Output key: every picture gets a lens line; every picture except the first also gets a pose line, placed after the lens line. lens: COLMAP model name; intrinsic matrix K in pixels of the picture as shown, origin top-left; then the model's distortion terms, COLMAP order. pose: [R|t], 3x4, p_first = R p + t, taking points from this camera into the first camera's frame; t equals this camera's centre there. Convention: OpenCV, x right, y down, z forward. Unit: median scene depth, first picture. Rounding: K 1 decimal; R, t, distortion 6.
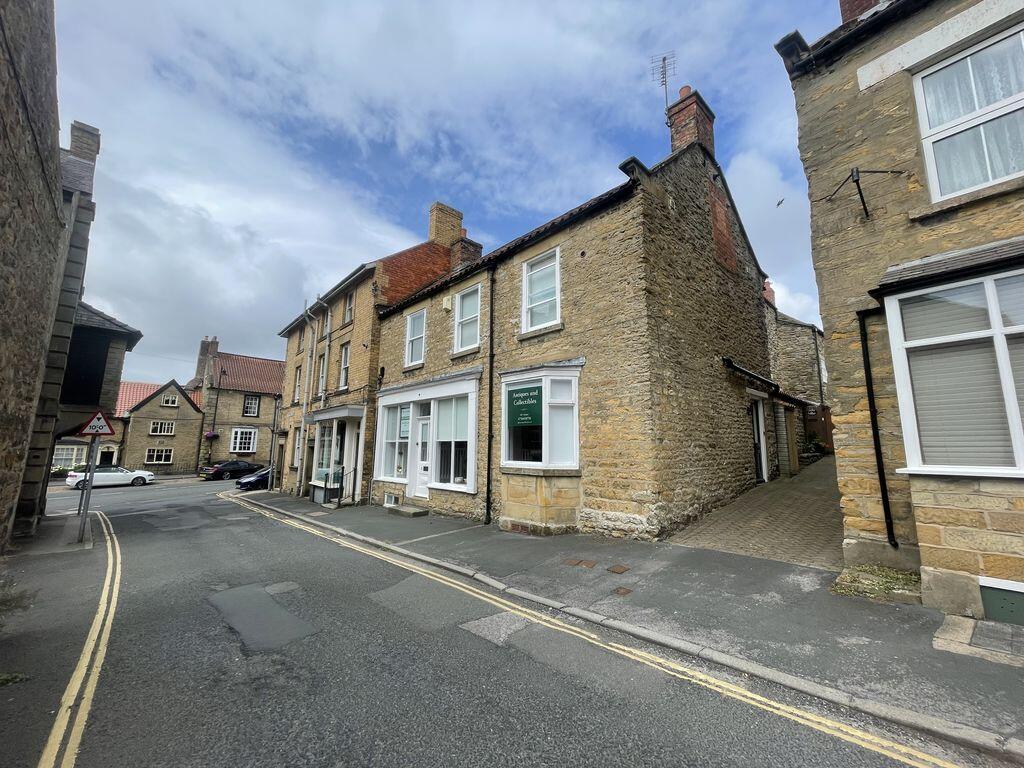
lens RADIAL K [[410.2, 0, 515.0], [0, 410.2, 380.8], [0, 0, 1]] dist [-0.002842, 0.000232]
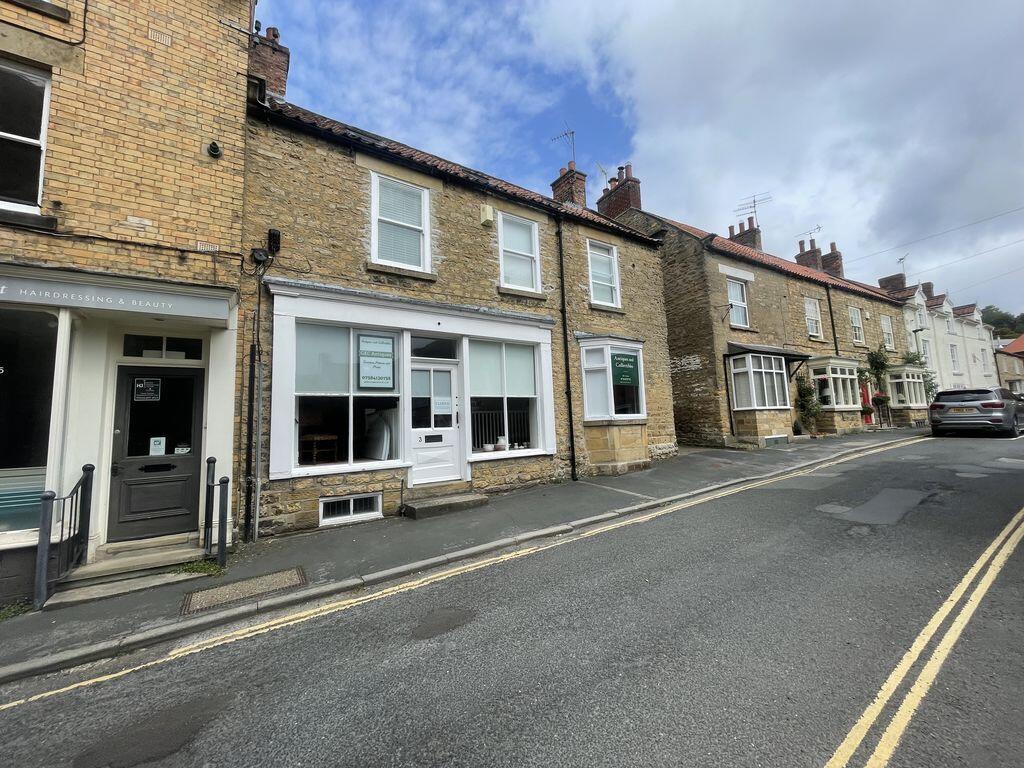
lens RADIAL K [[410.2, 0, 510.4], [0, 410.2, 380.6], [0, 0, 1]] dist [-0.002842, 0.000232]
pose [[0.160891, 0.096915, 0.982202, -0.985131], [-0.120037, 0.989701, -0.077992, 0.186969], [-0.979646, -0.105352, 0.170867, 0.912439]]
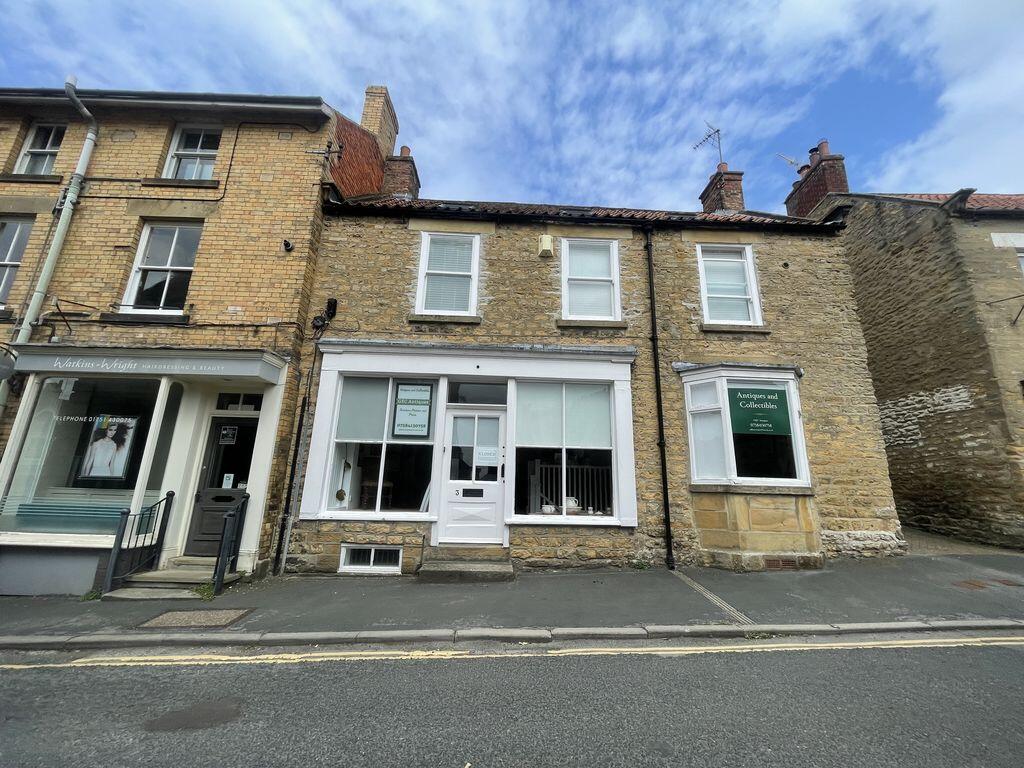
lens RADIAL K [[410.2, 0, 513.4], [0, 410.2, 381.0], [0, 0, 1]] dist [-0.002842, 0.000232]
pose [[0.657562, 0.194913, 0.727751, -0.743157], [-0.141771, 0.980711, -0.134564, 0.150219], [-0.739941, -0.014690, 0.672511, 0.661731]]
